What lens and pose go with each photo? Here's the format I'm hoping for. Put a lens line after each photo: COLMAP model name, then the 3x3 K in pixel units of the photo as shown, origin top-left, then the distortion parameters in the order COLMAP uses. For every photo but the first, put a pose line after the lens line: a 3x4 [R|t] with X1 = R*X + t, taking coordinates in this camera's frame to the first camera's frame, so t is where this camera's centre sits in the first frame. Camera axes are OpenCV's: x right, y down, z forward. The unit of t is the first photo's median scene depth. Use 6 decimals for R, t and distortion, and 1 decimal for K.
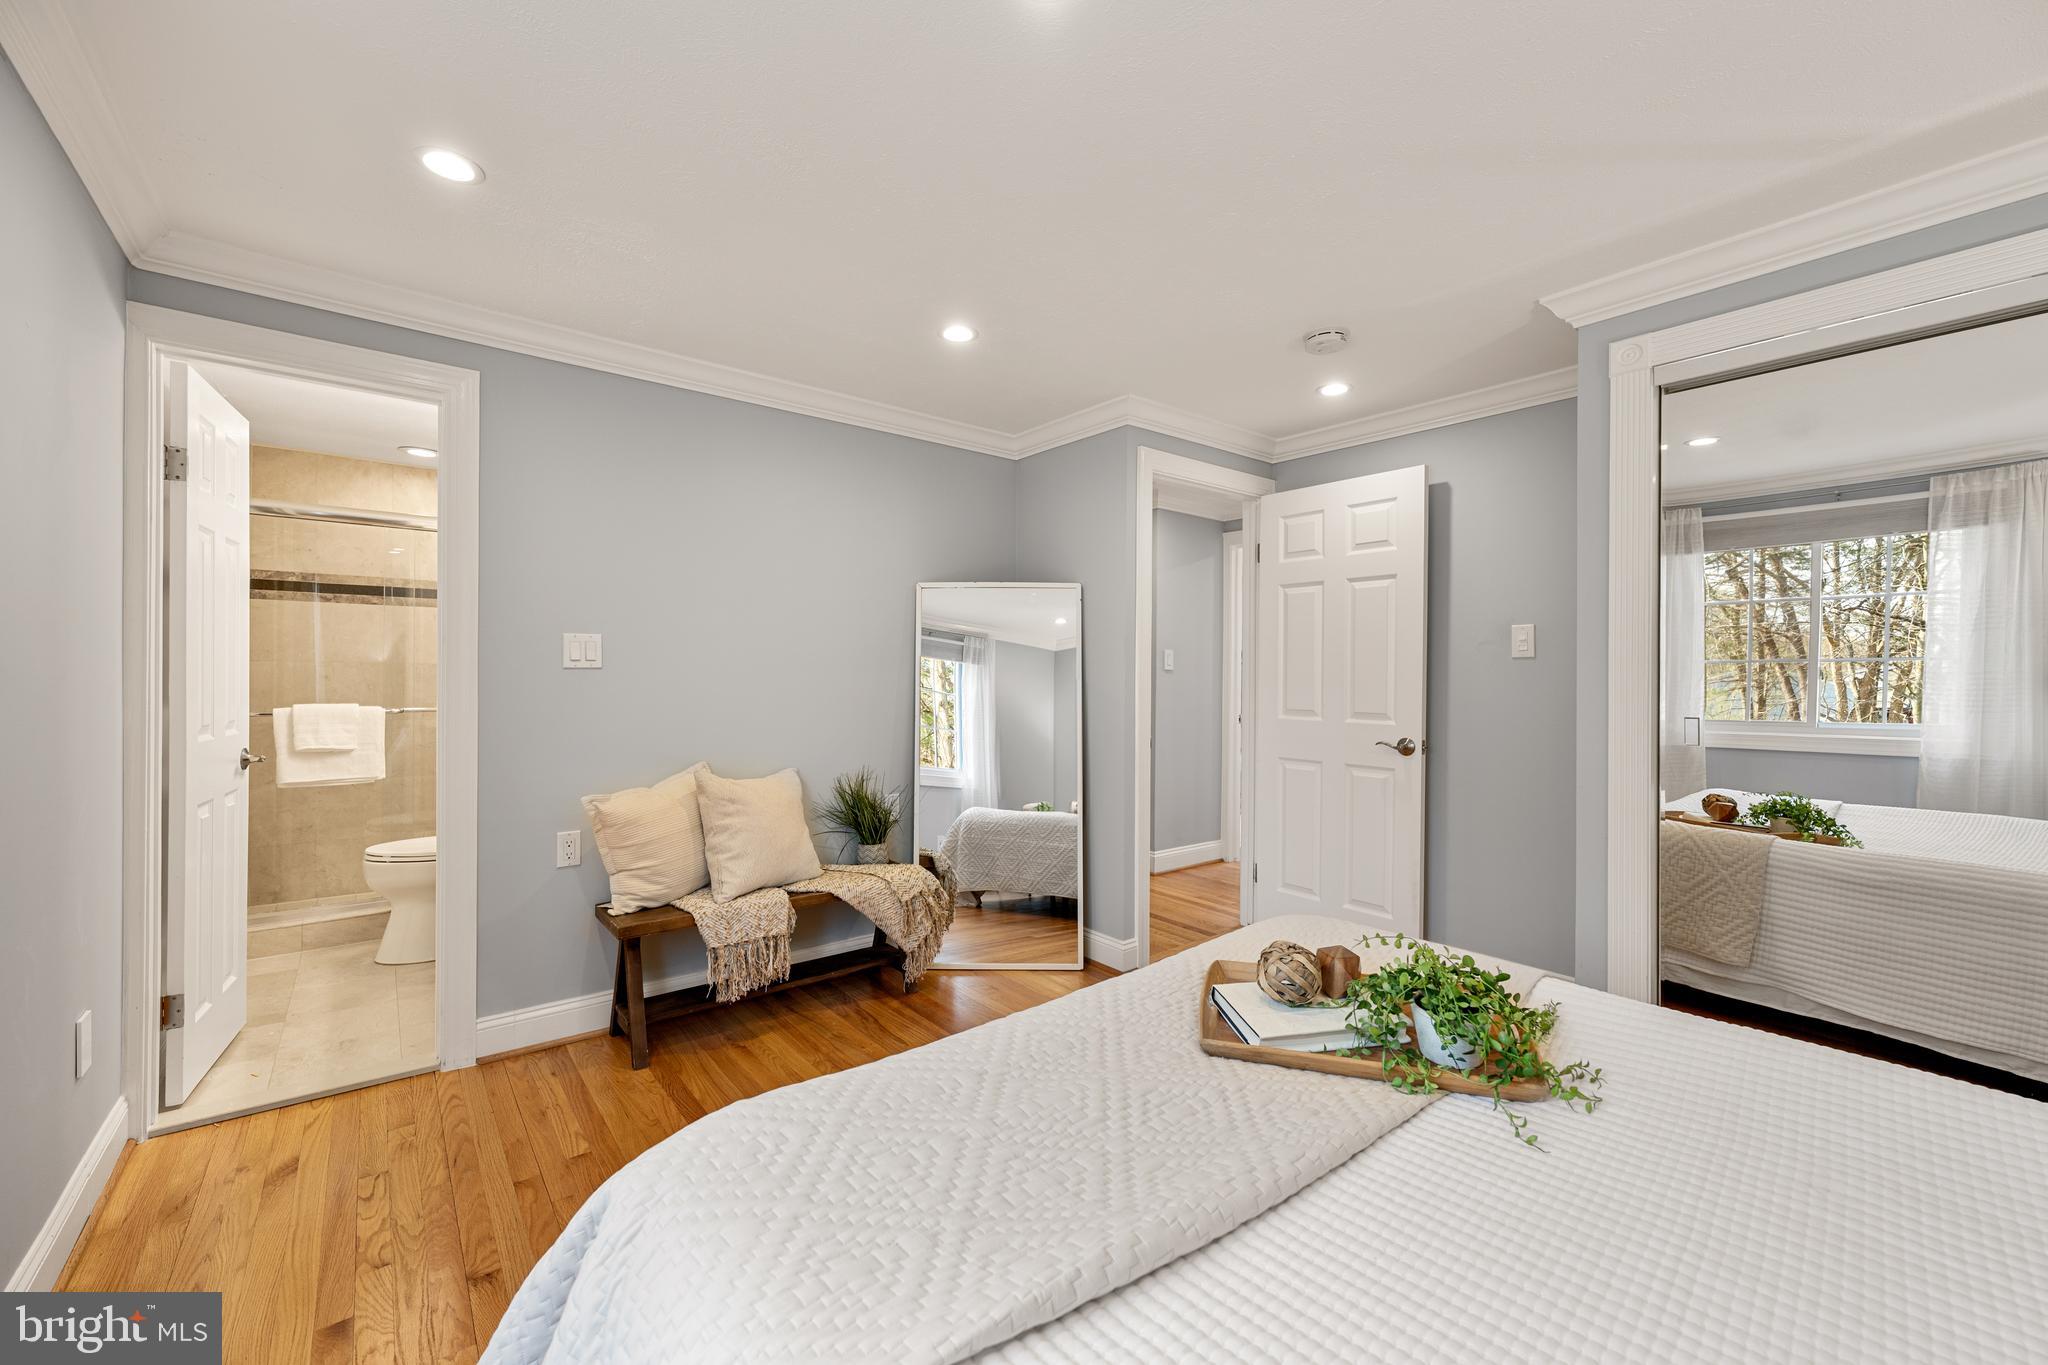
lens RADIAL K [[821.9, 0, 1004.7], [0, 821.9, 675.3], [0, 0, 1]] dist [-0.002900, 0.001364]
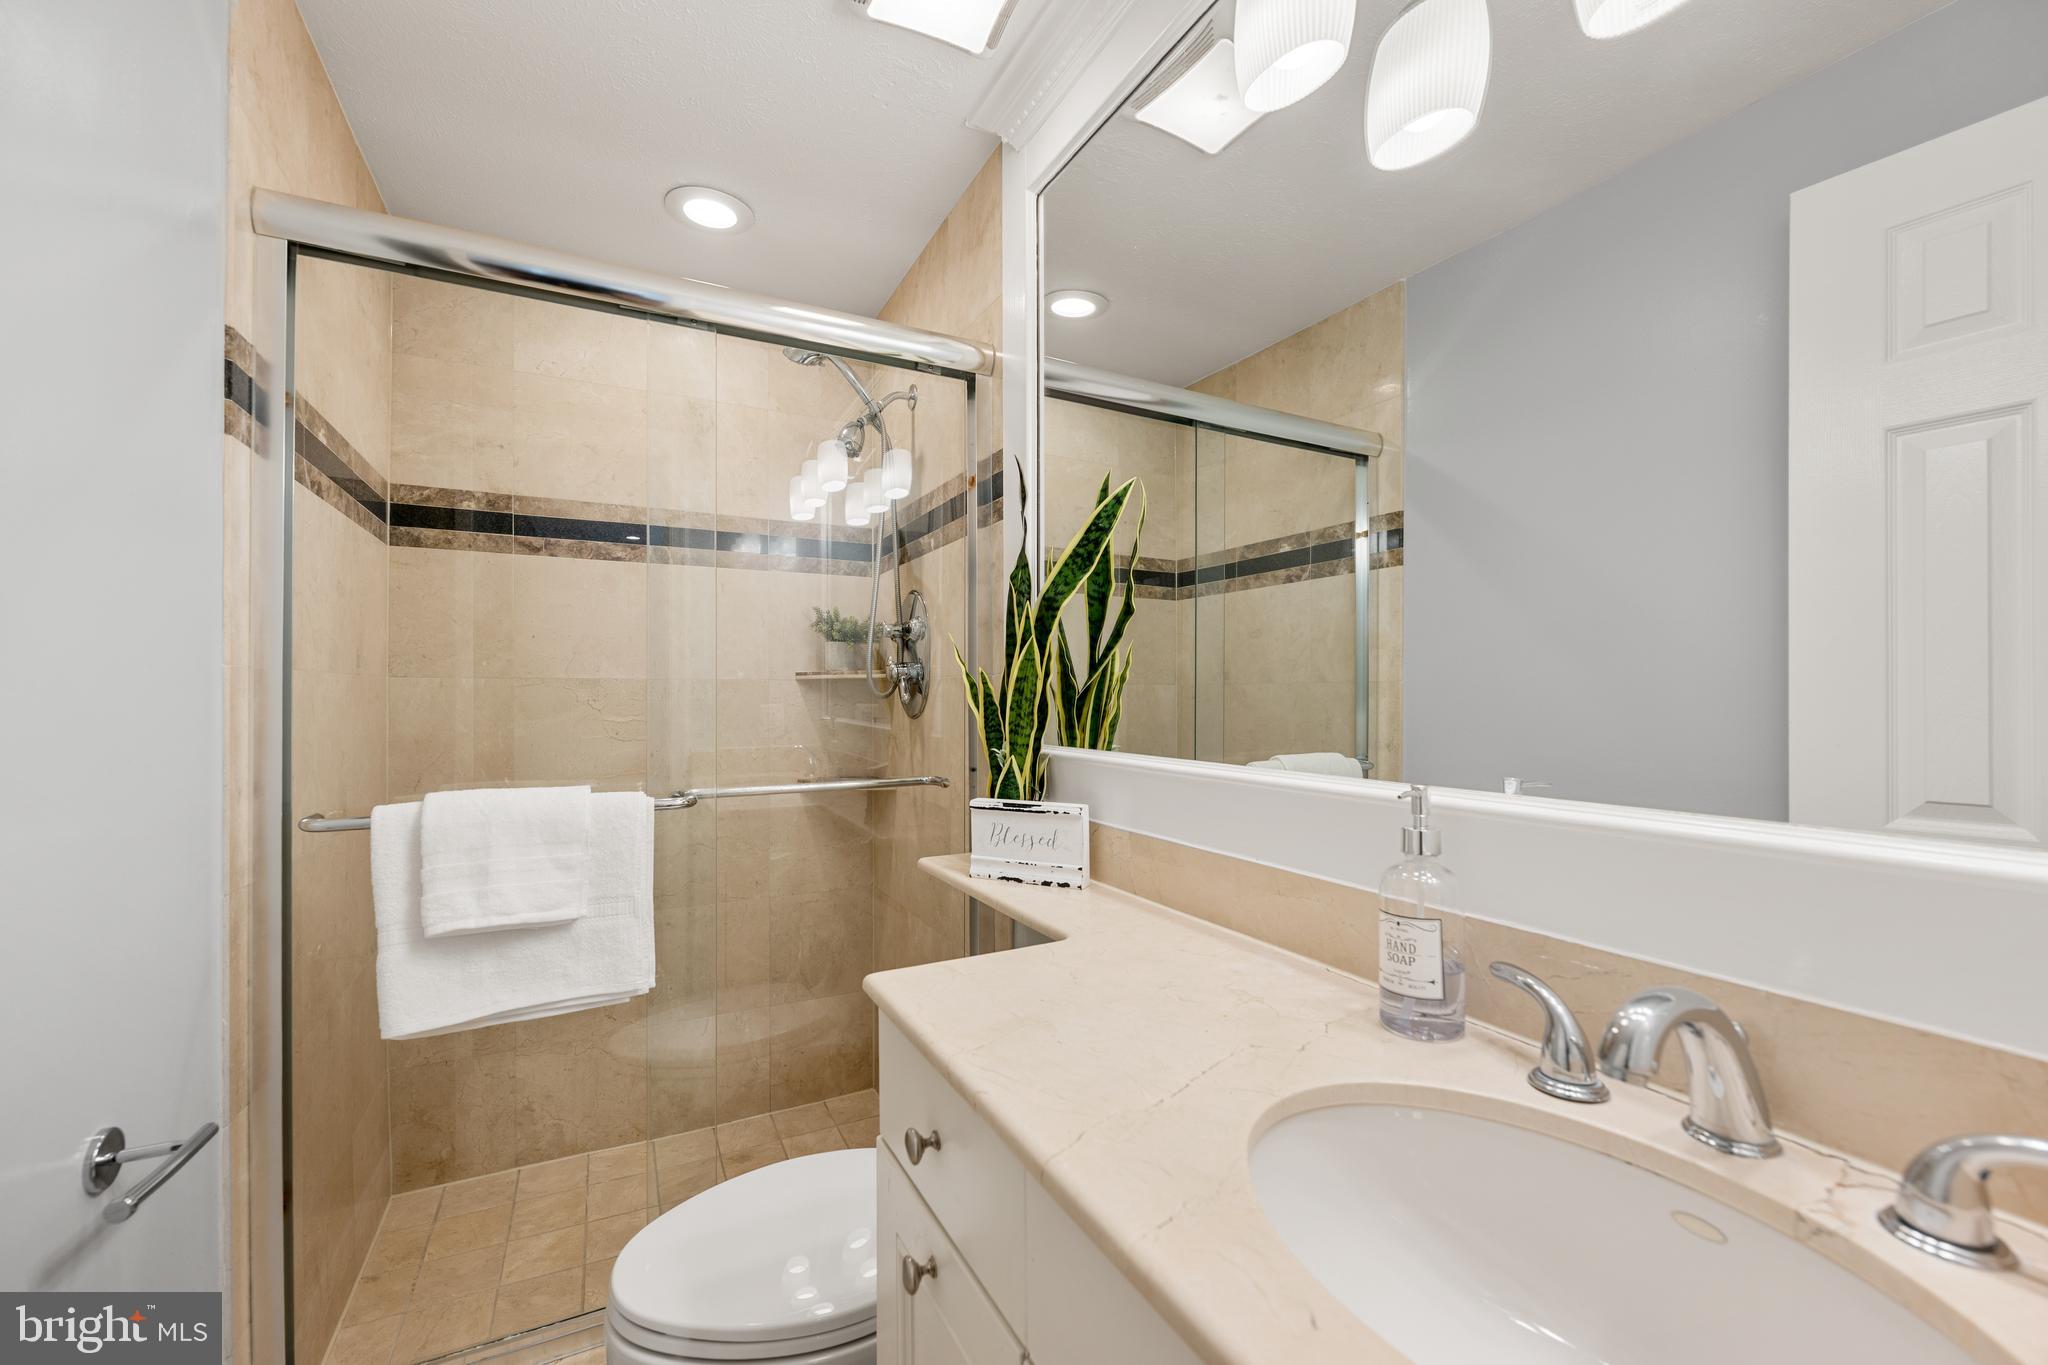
lens RADIAL K [[821.9, 0, 1011.5], [0, 821.9, 688.2], [0, 0, 1]] dist [-0.002900, 0.001364]
pose [[0.980648, -0.007227, -0.195648, -0.468993], [0.006901, 0.999973, -0.002350, -0.006724], [0.195660, 0.000954, 0.980671, 0.598791]]
